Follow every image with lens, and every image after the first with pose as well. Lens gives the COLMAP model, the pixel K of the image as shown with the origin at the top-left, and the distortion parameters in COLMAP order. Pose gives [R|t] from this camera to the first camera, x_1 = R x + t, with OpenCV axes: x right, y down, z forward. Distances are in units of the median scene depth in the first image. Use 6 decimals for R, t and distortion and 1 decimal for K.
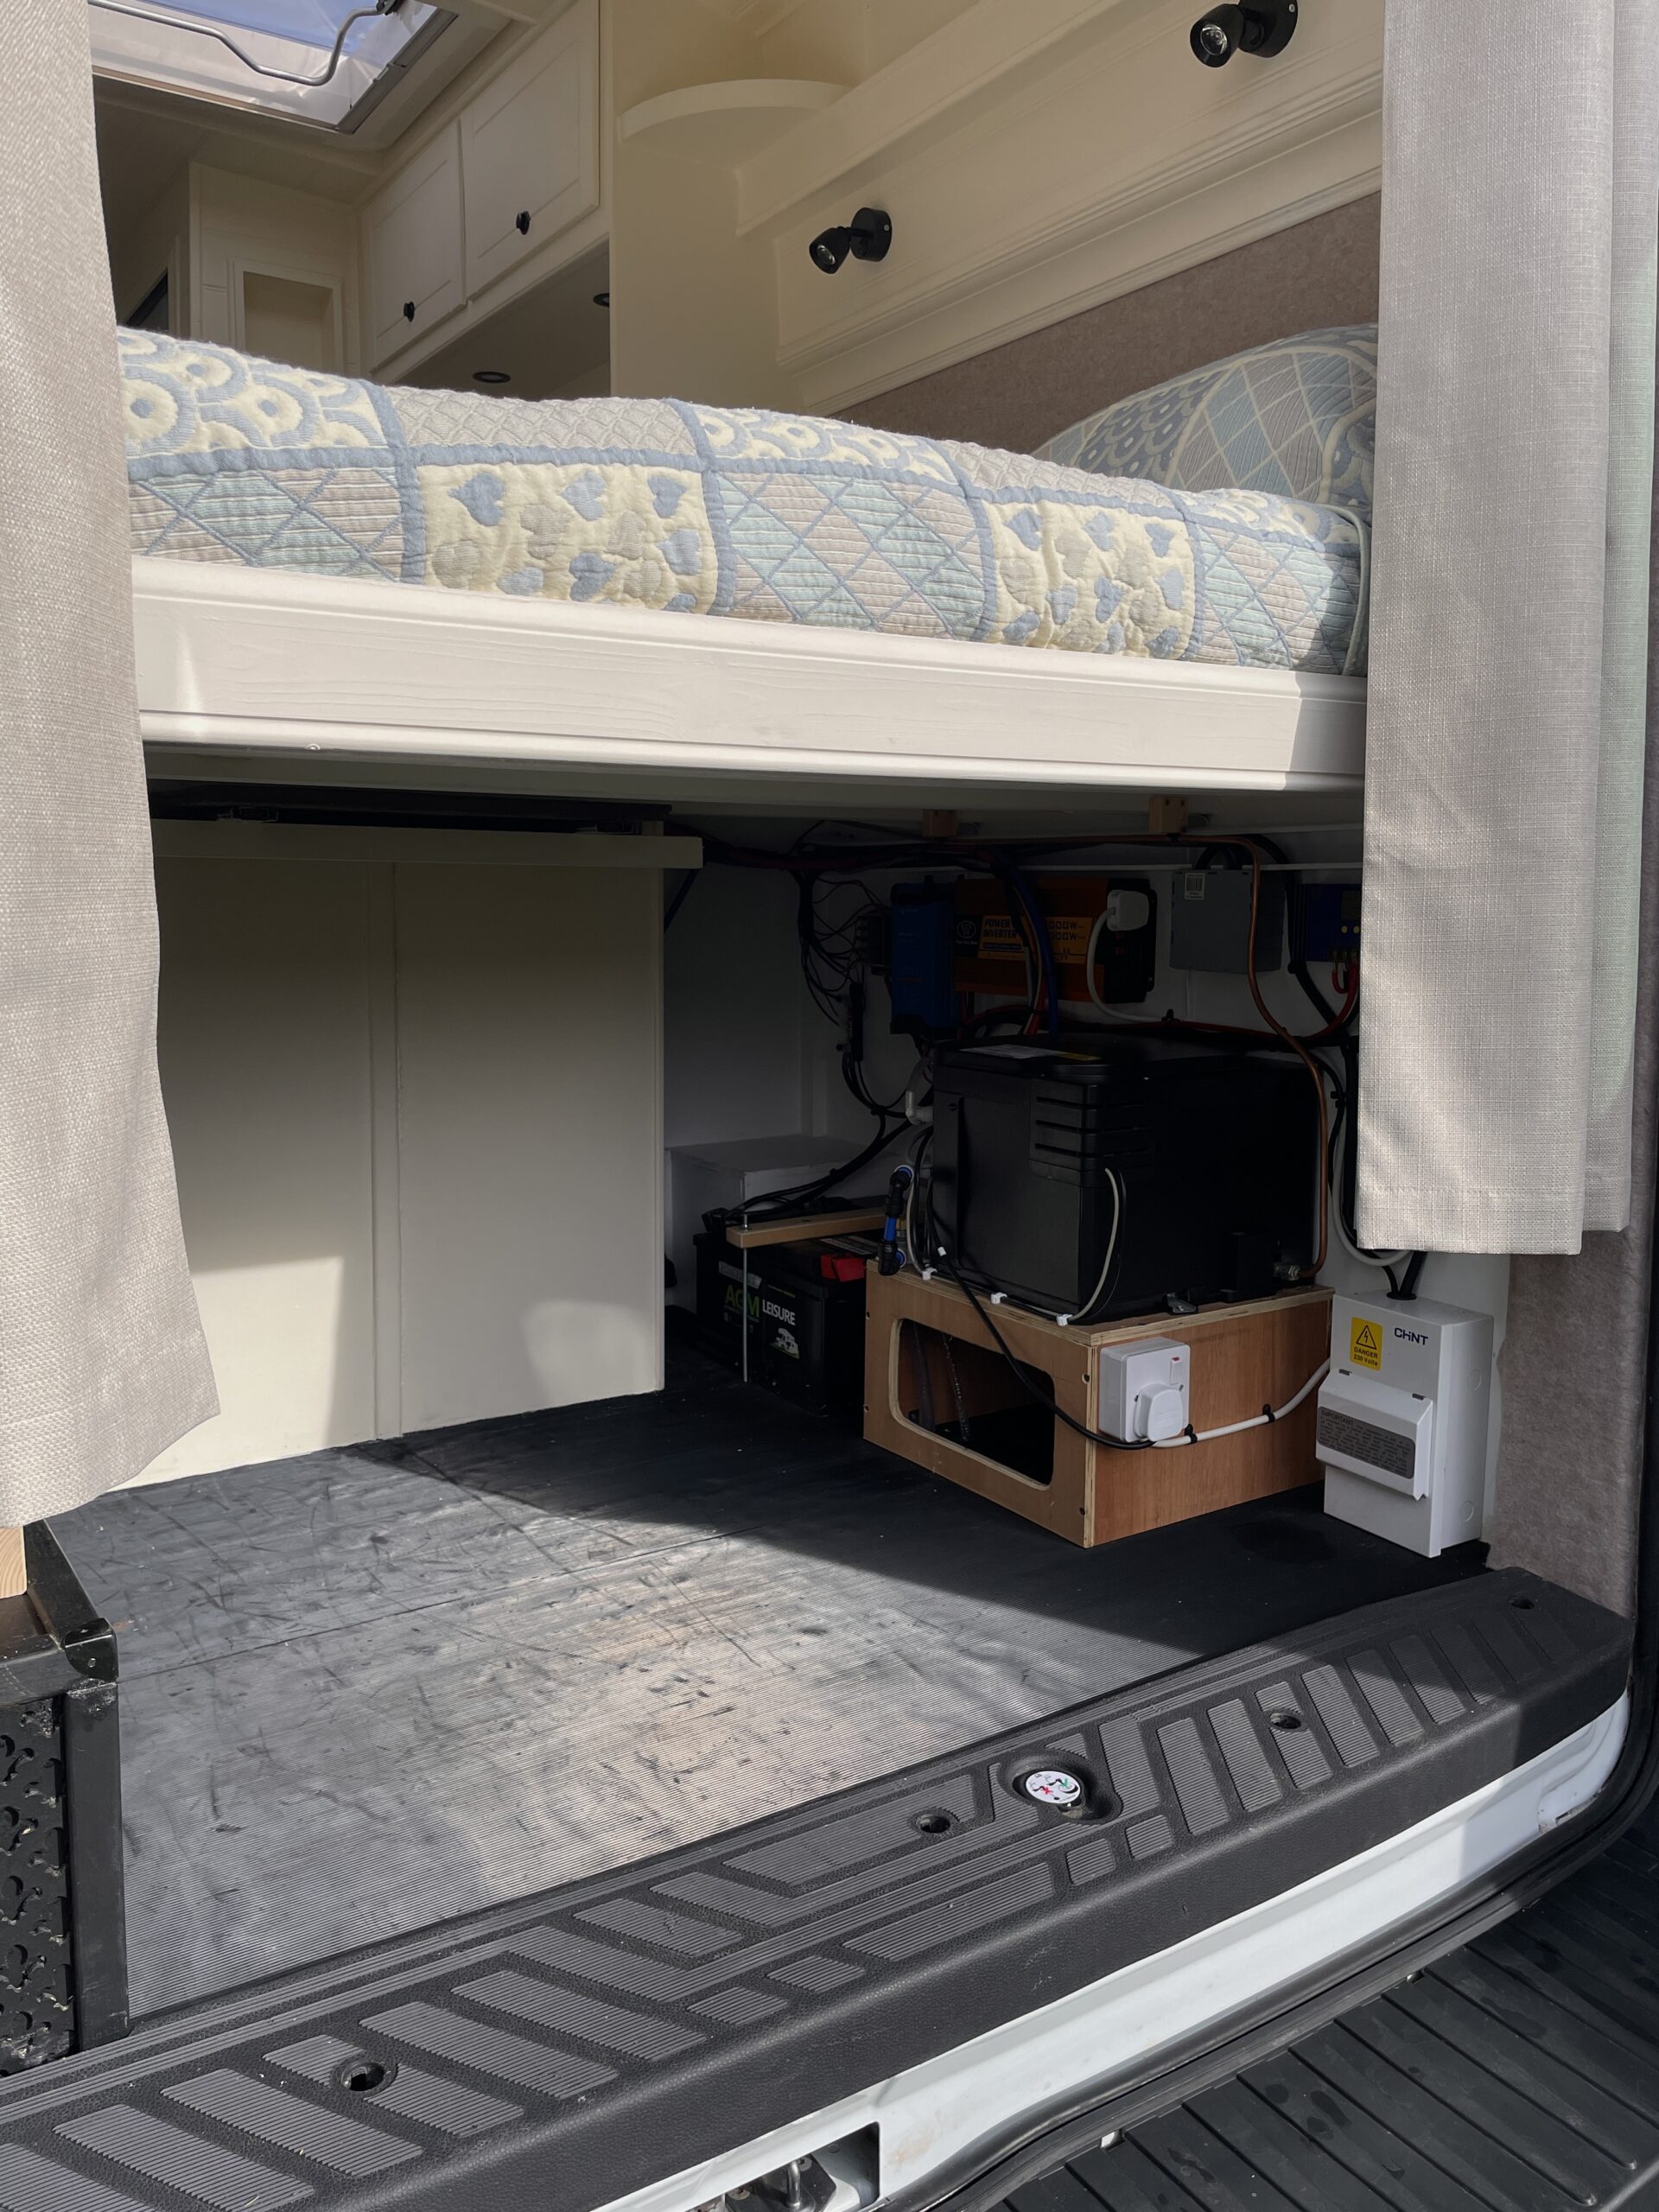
lens RADIAL K [[1676.7, 0, 858.8], [0, 1676.7, 1101.4], [0, 0, 1]] dist [0.077073, -0.113233]
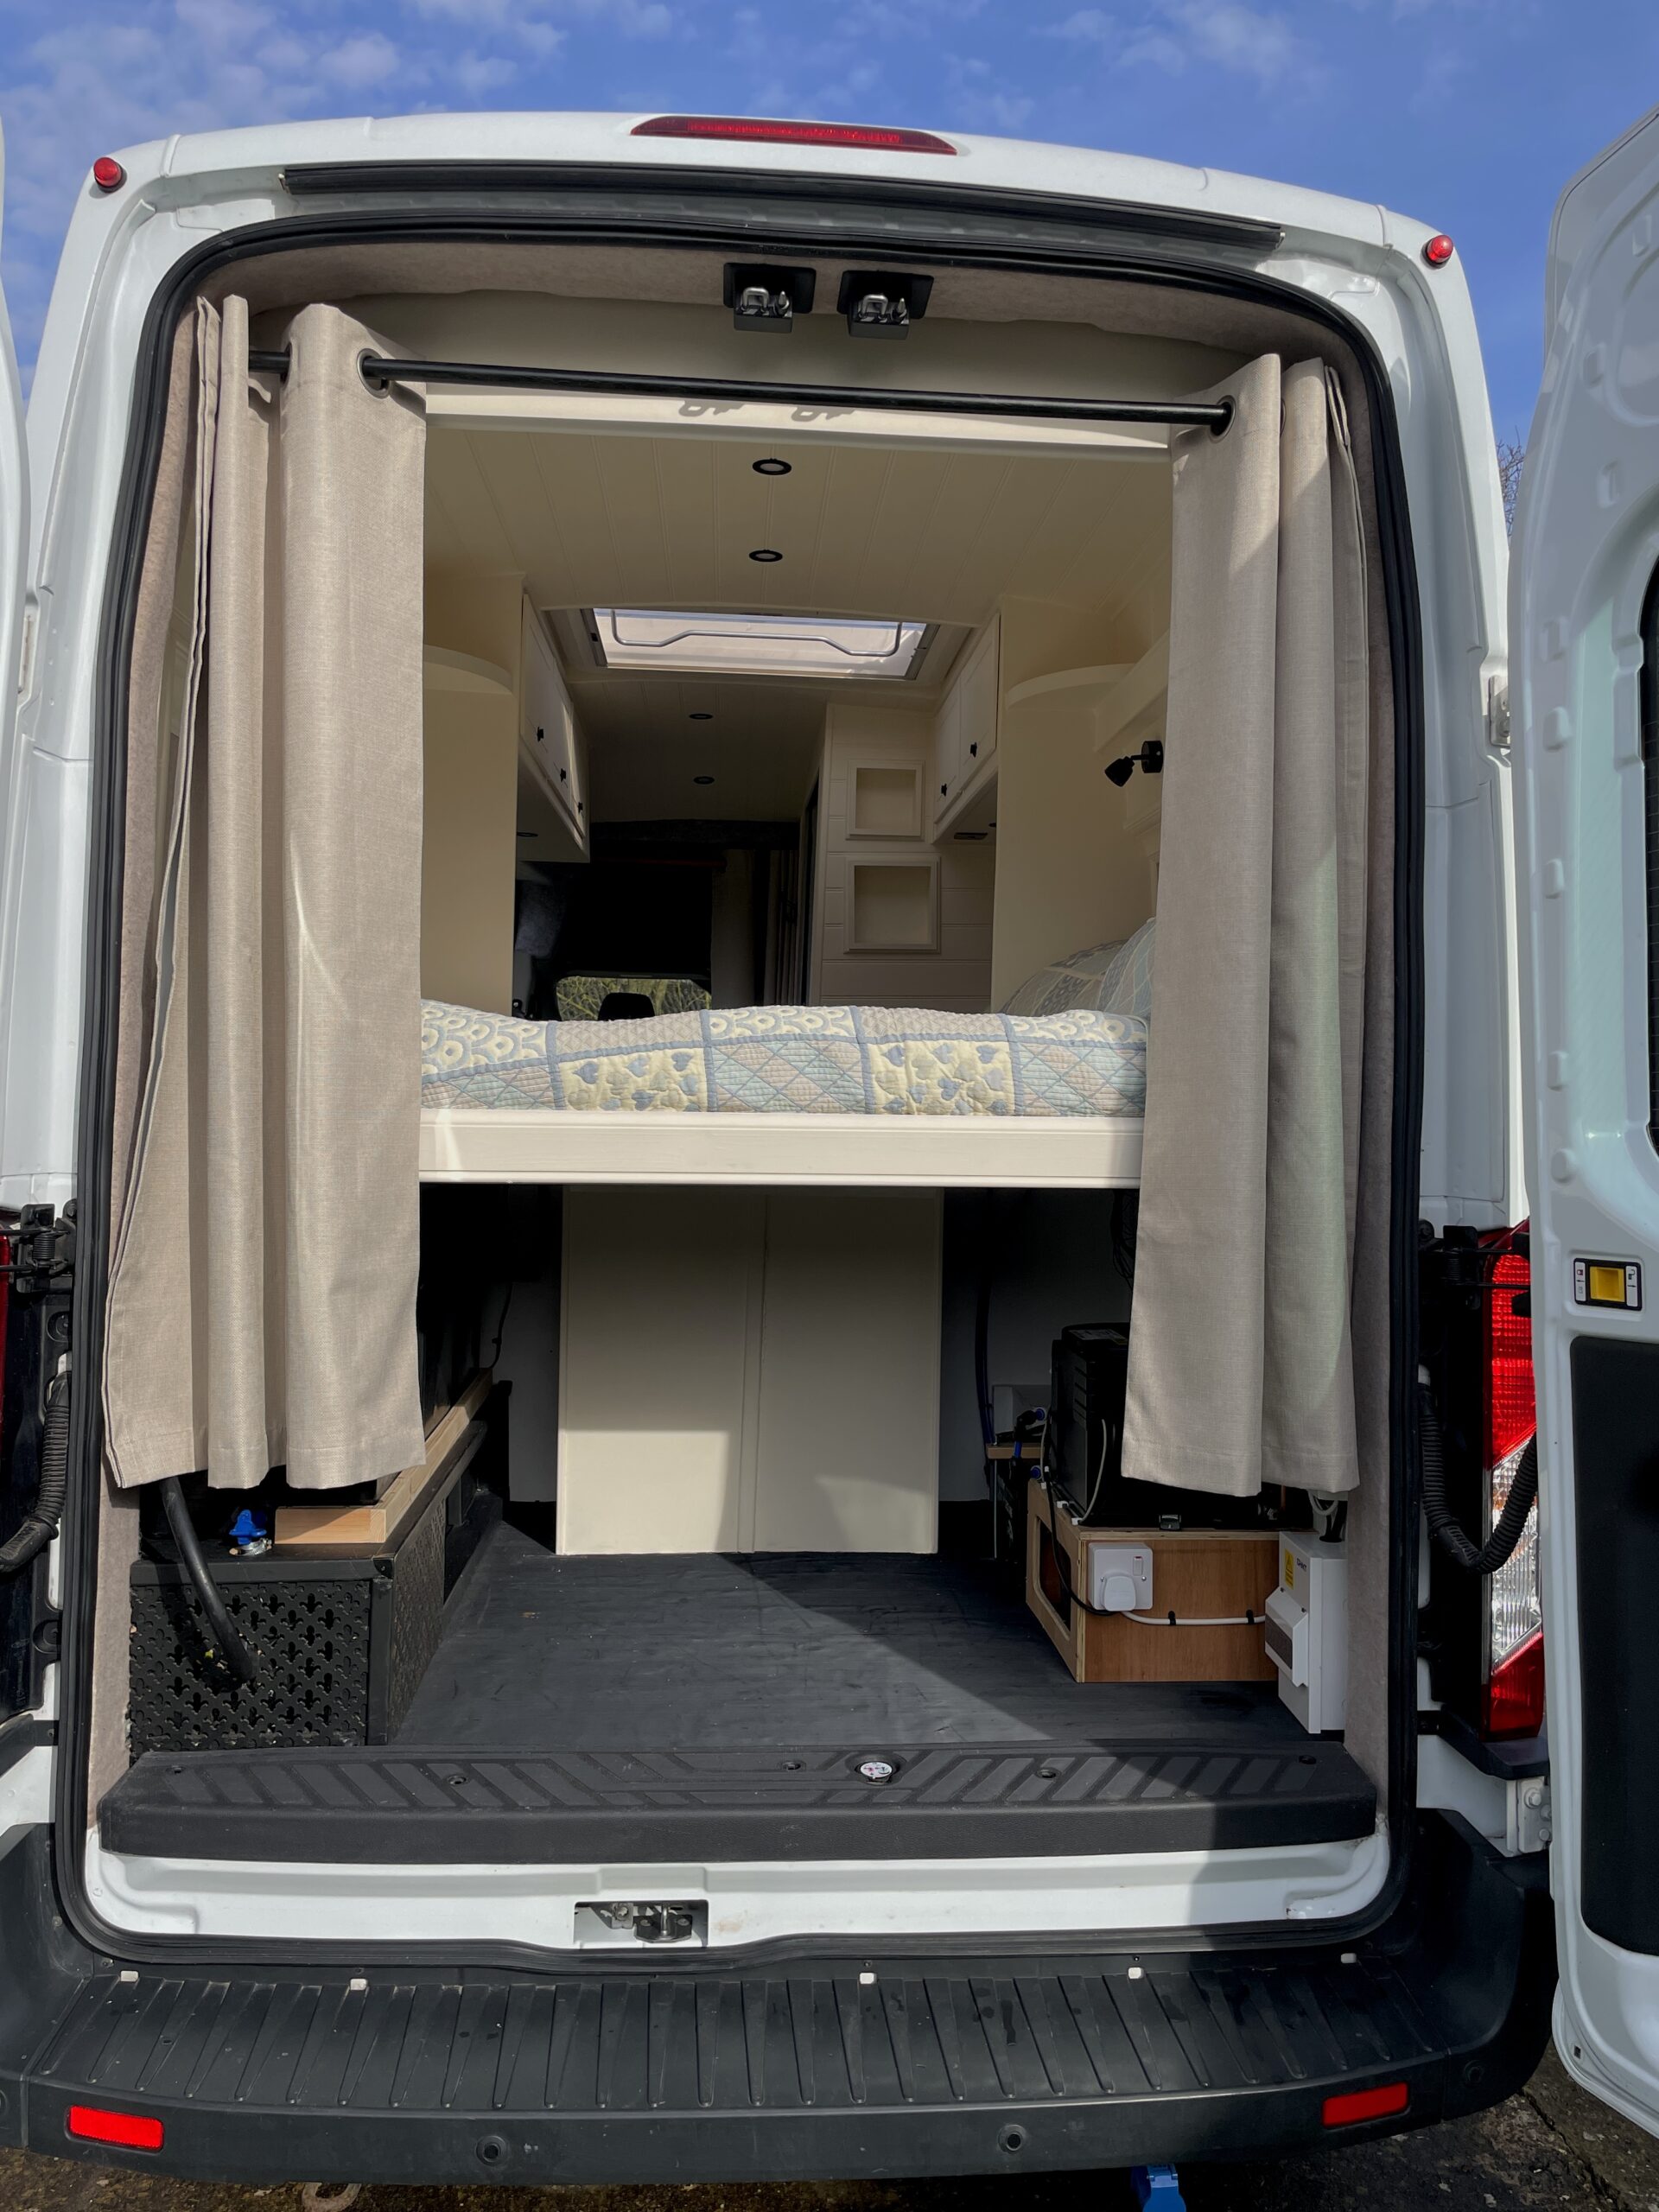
lens RADIAL K [[1672.8, 0, 848.1], [0, 1672.8, 1089.0], [0, 0, 1]] dist [0.127755, -0.219818]
pose [[0.870723, 0.004948, -0.491749, 1.009079], [-0.077135, 0.988946, -0.126630, -0.064018], [0.485687, 0.148191, 0.861480, -0.653434]]
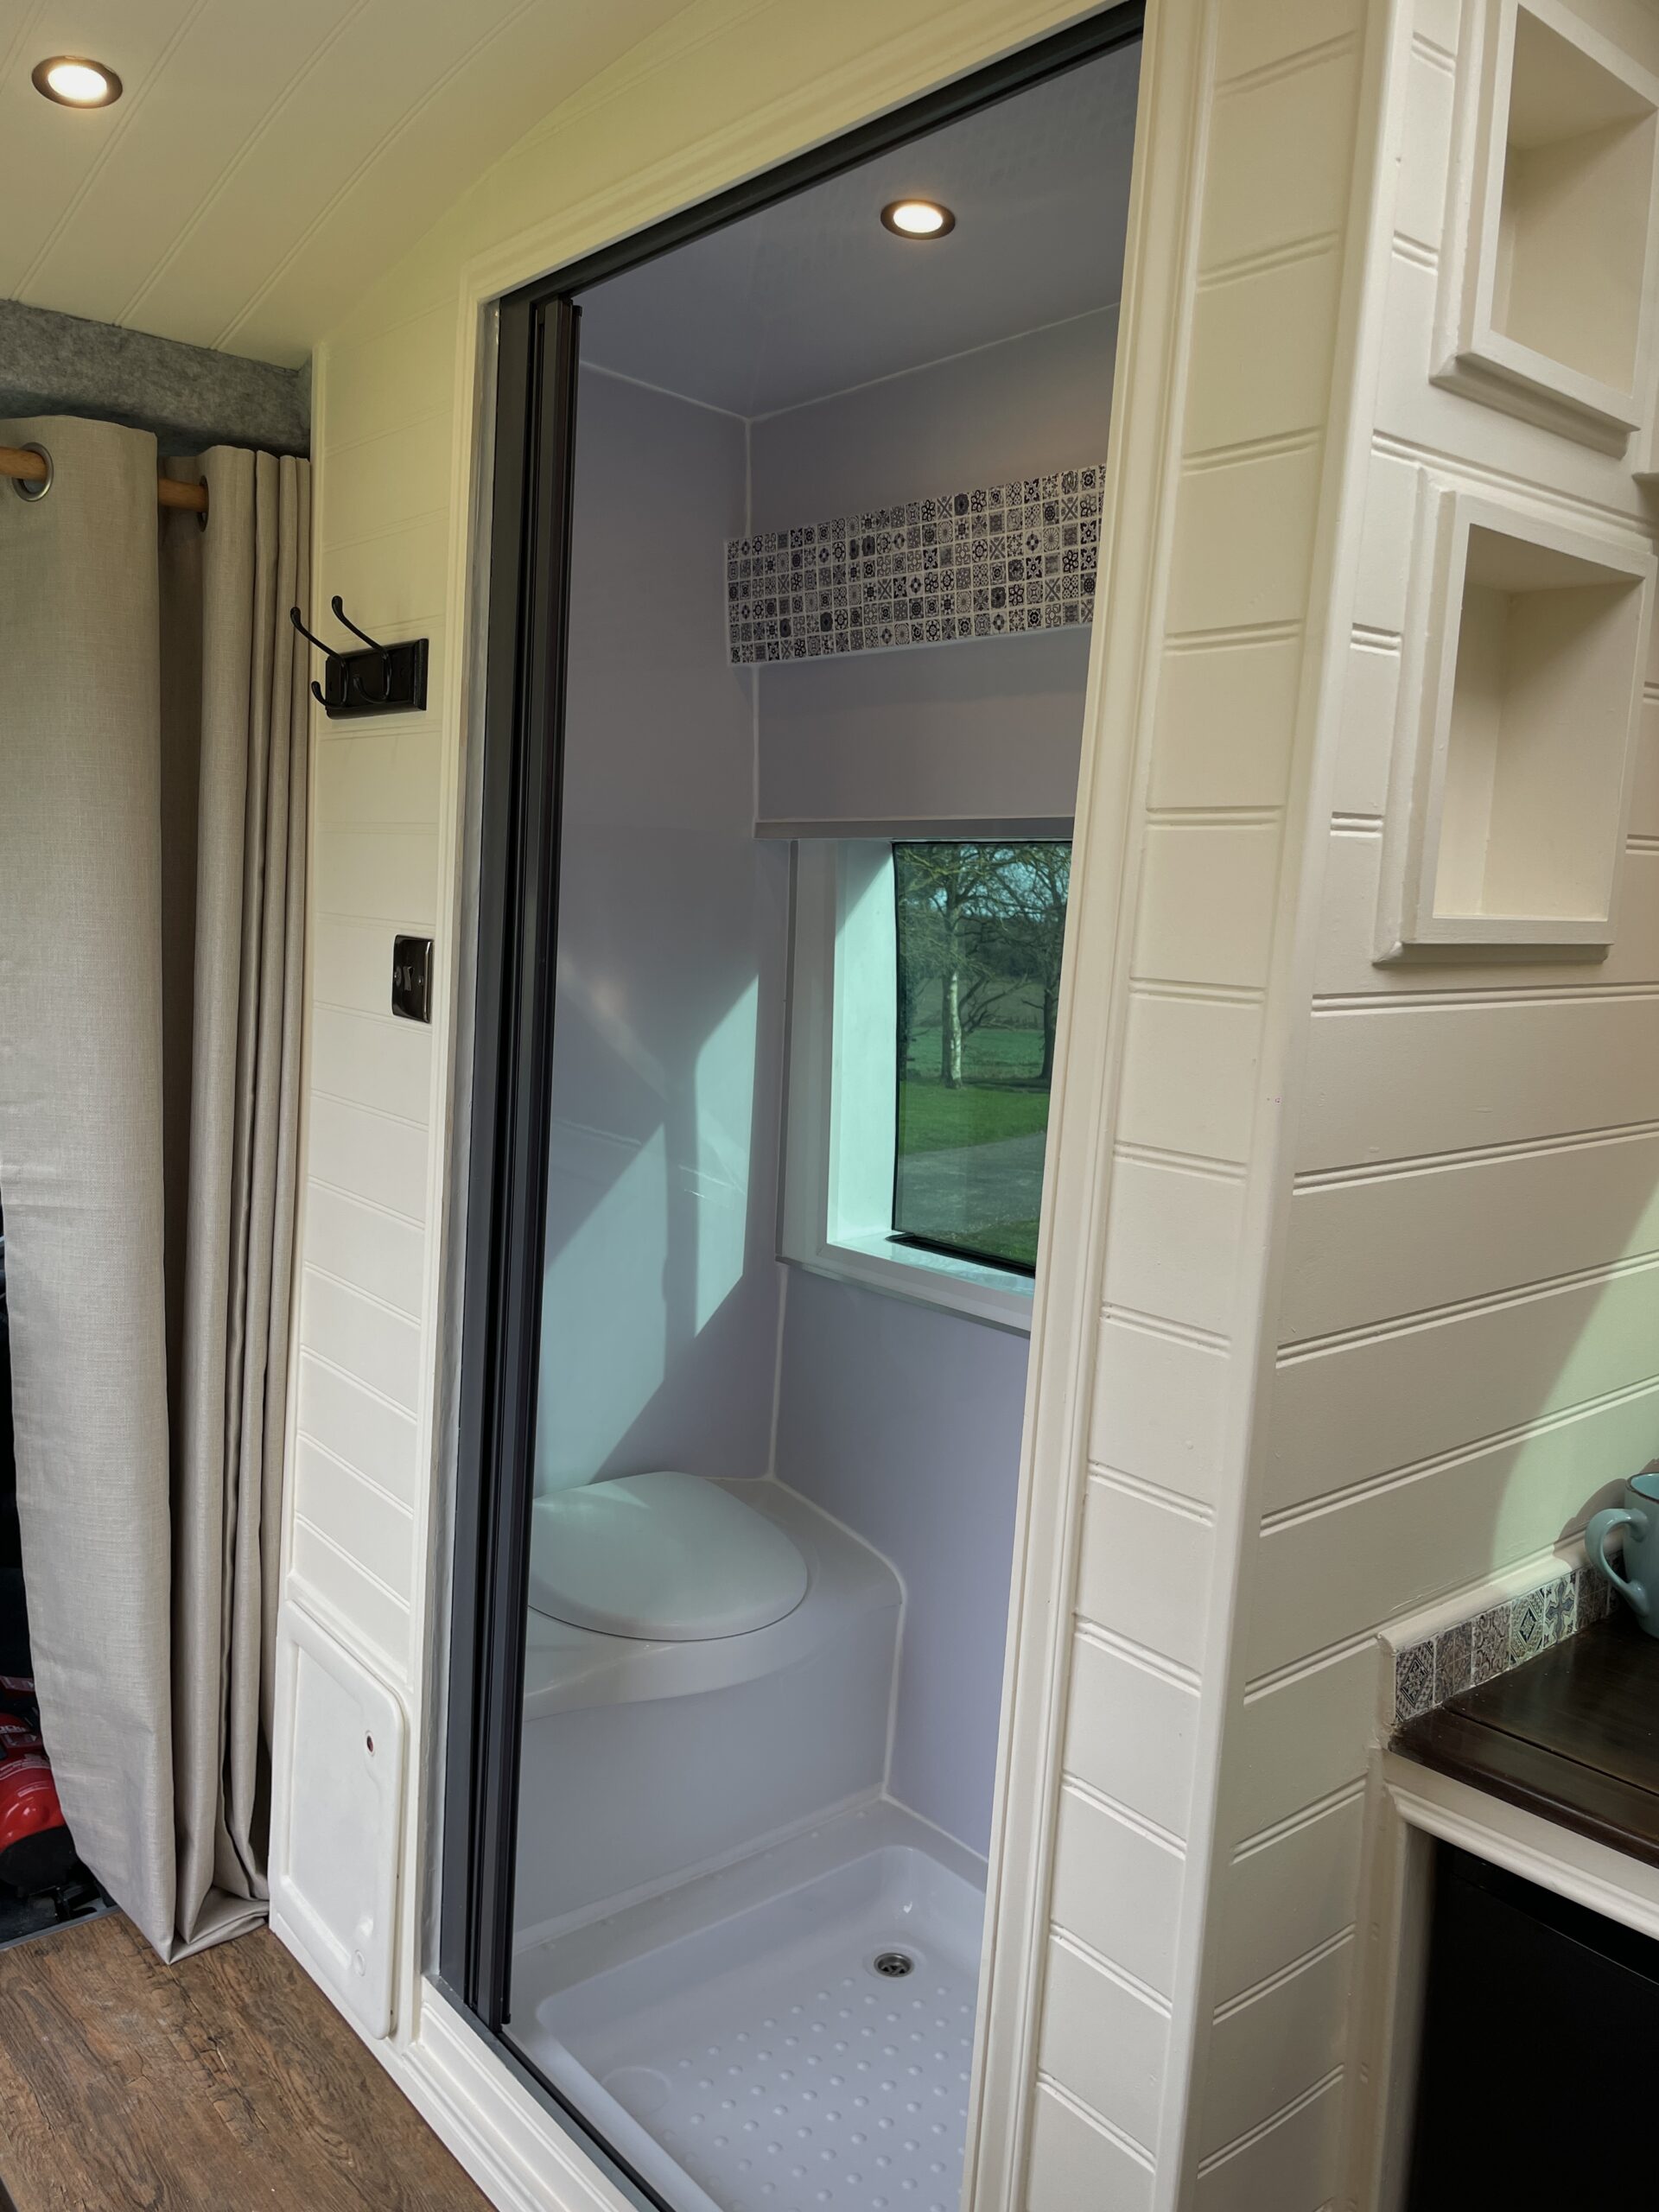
lens RADIAL K [[1676.7, 0, 858.8], [0, 1676.7, 1101.4], [0, 0, 1]] dist [0.077073, -0.113233]
pose [[0.992954, 0.018257, 0.117089, -1.413545], [-0.016412, 0.999726, -0.016708, -0.840009], [-0.117361, 0.014669, 0.992981, 2.068775]]
